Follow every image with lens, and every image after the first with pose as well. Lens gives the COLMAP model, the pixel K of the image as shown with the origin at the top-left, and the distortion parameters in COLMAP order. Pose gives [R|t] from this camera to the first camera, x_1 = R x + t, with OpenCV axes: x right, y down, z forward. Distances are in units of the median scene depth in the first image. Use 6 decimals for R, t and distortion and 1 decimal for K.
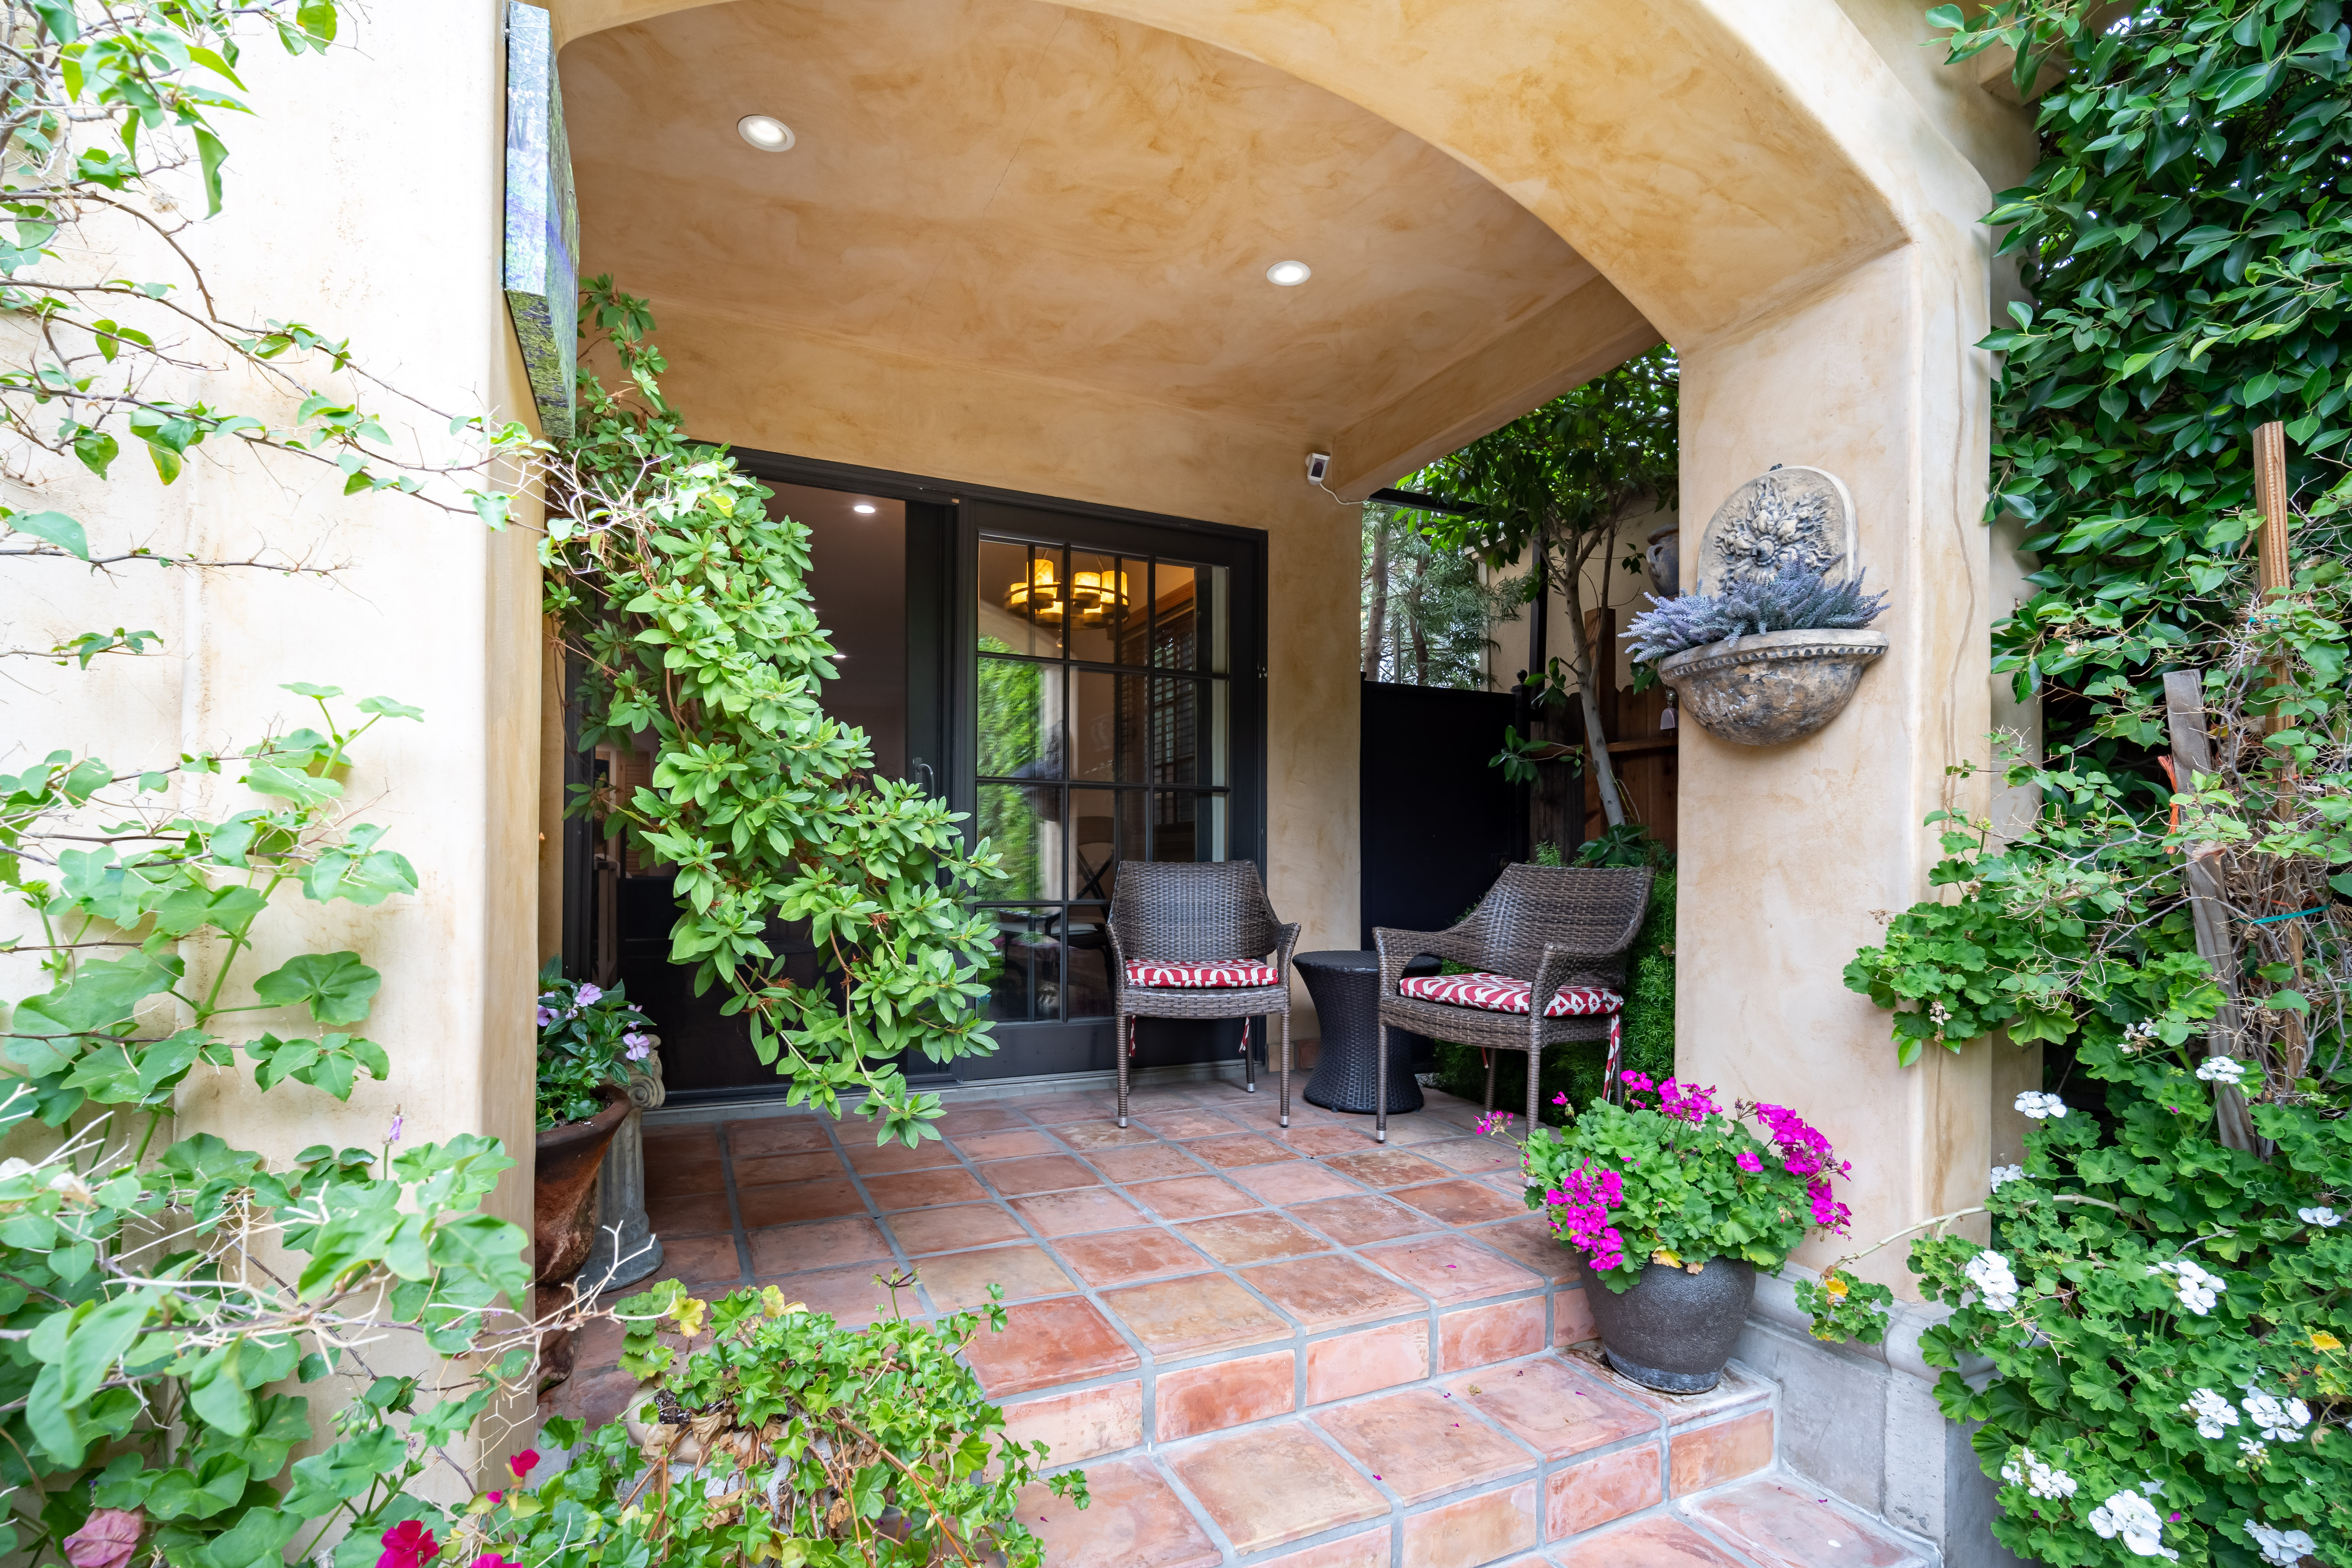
lens RADIAL K [[1055.8, 0, 1176.9], [0, 1055.8, 860.0], [0, 0, 1]] dist [-0.000363, -0.000042]
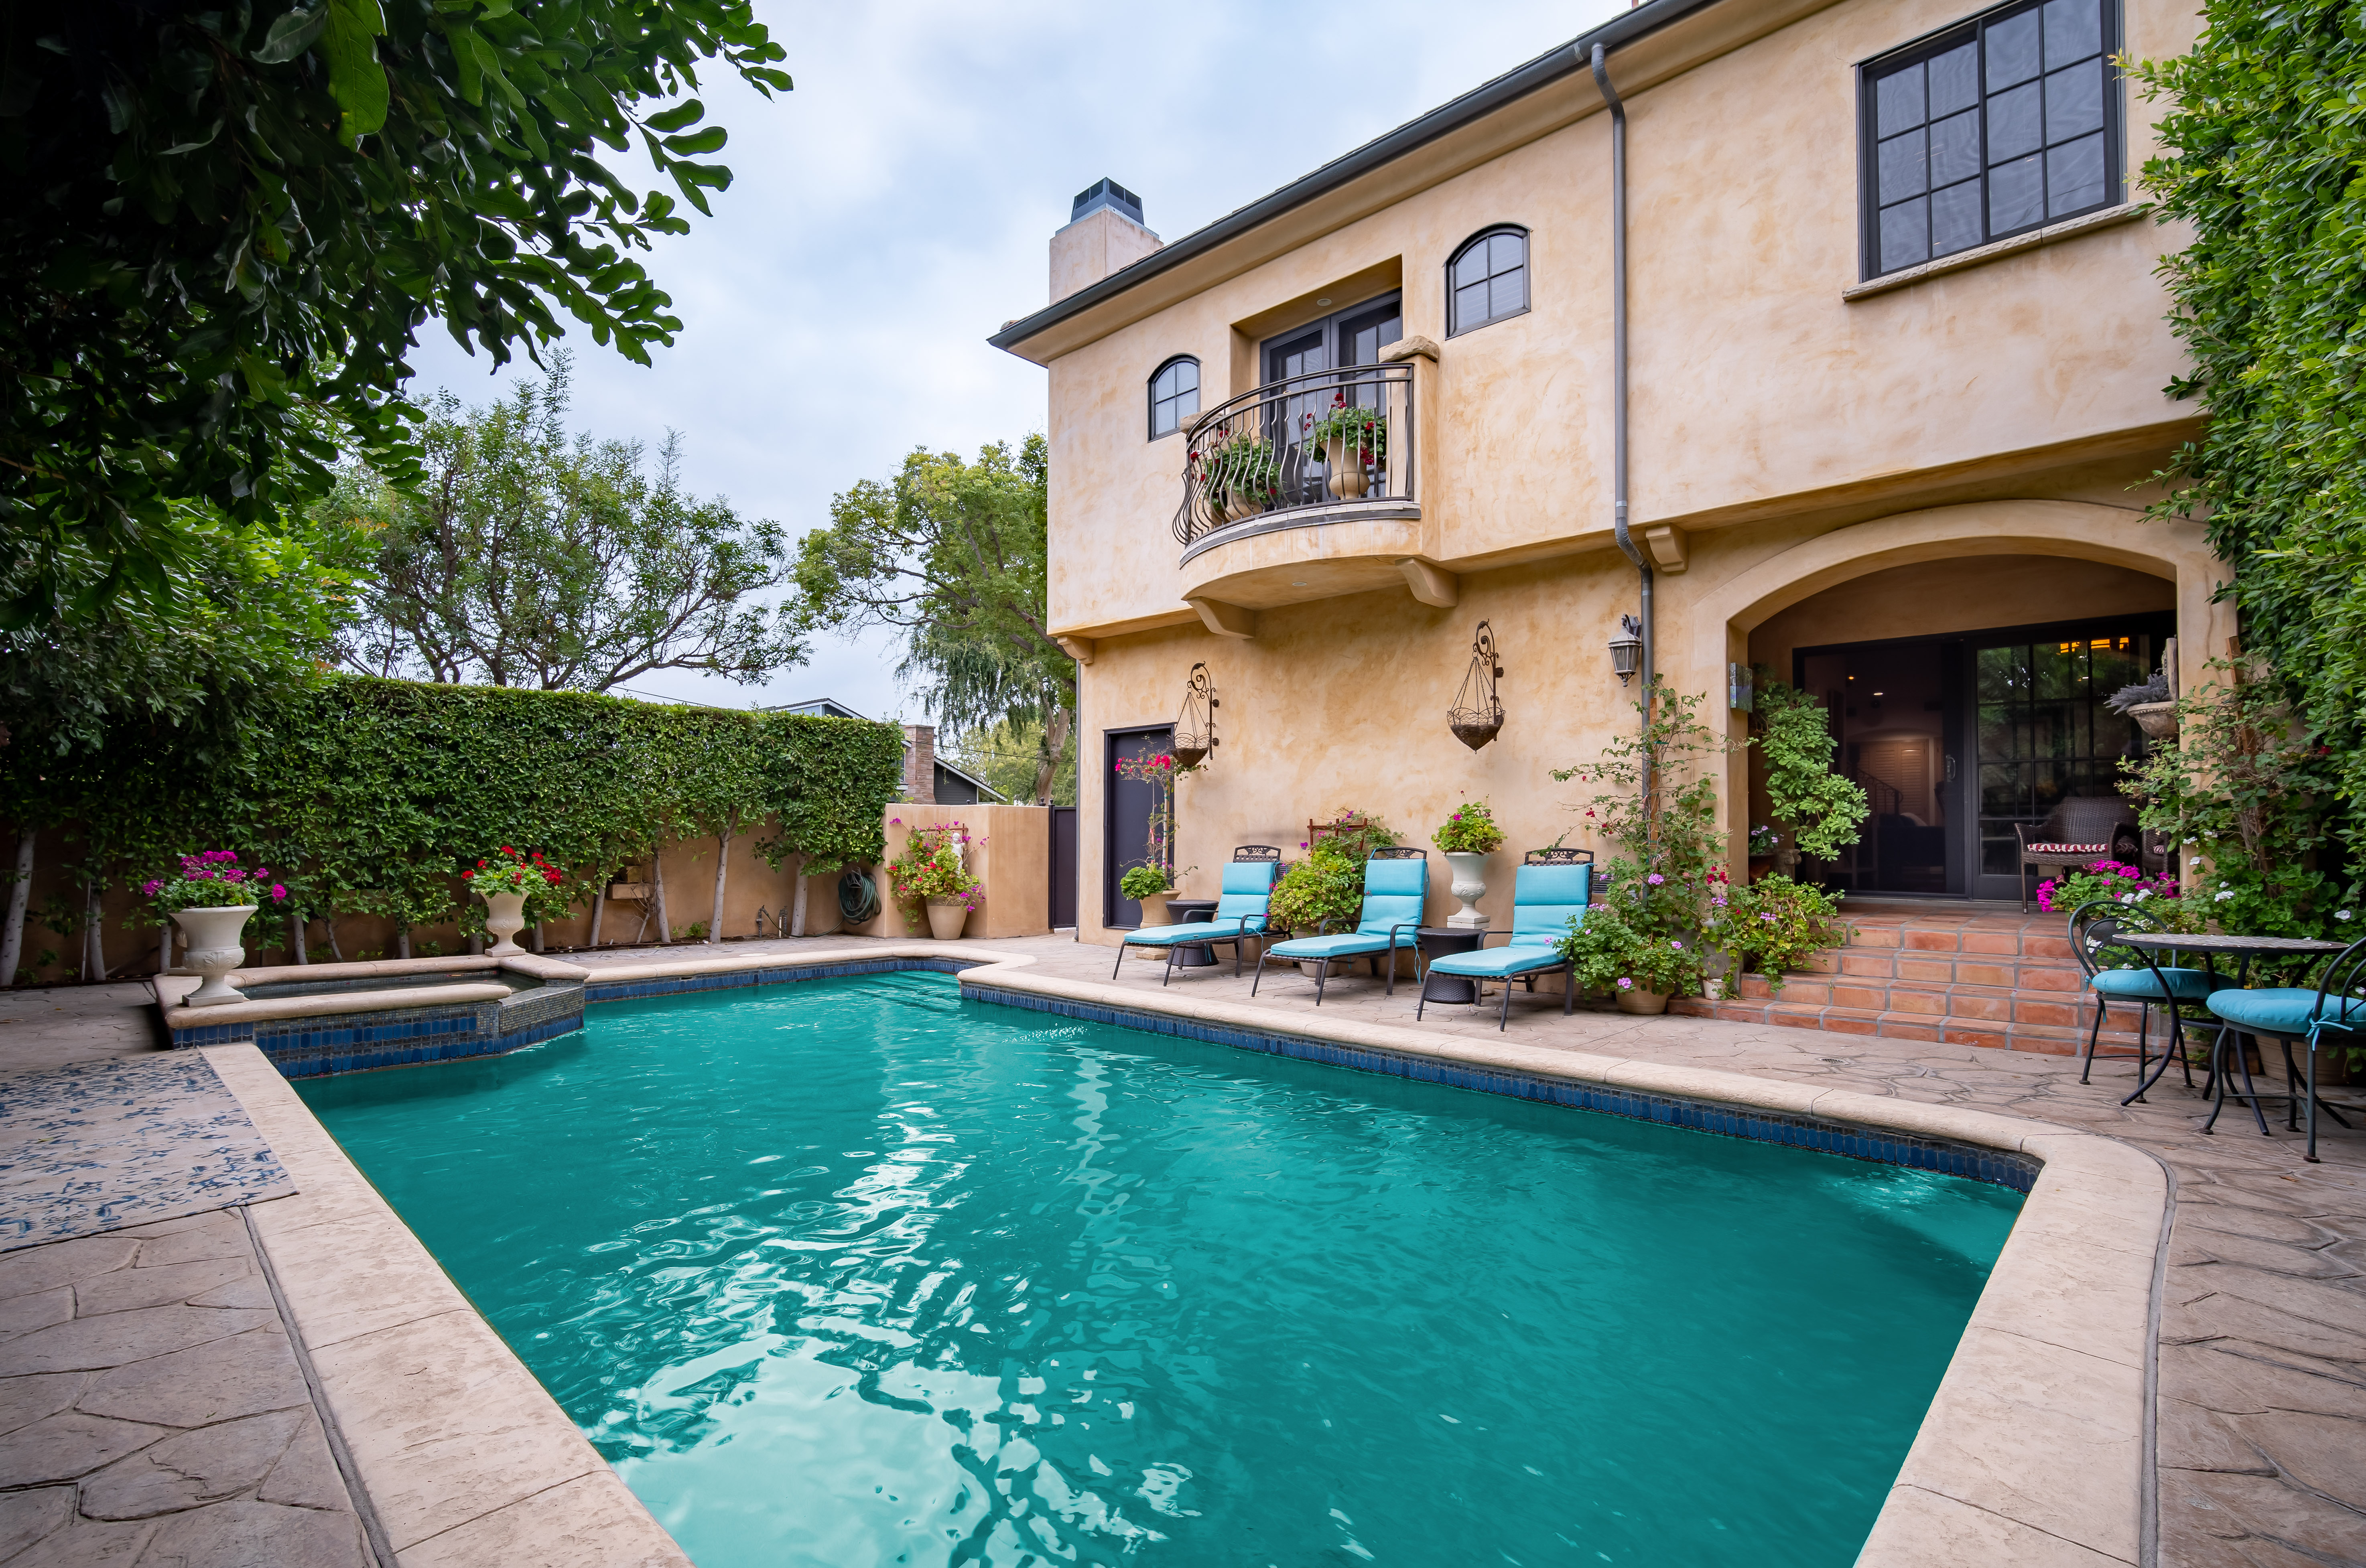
lens RADIAL K [[1064.4, 0, 1183.0], [0, 1064.4, 784.0], [0, 0, 1]] dist [-0.000462, -0.000040]
pose [[0.378780, -0.039501, -0.924643, 2.933001], [0.003876, 0.999148, -0.041097, 0.130973], [0.925479, 0.011983, 0.378611, -3.258377]]
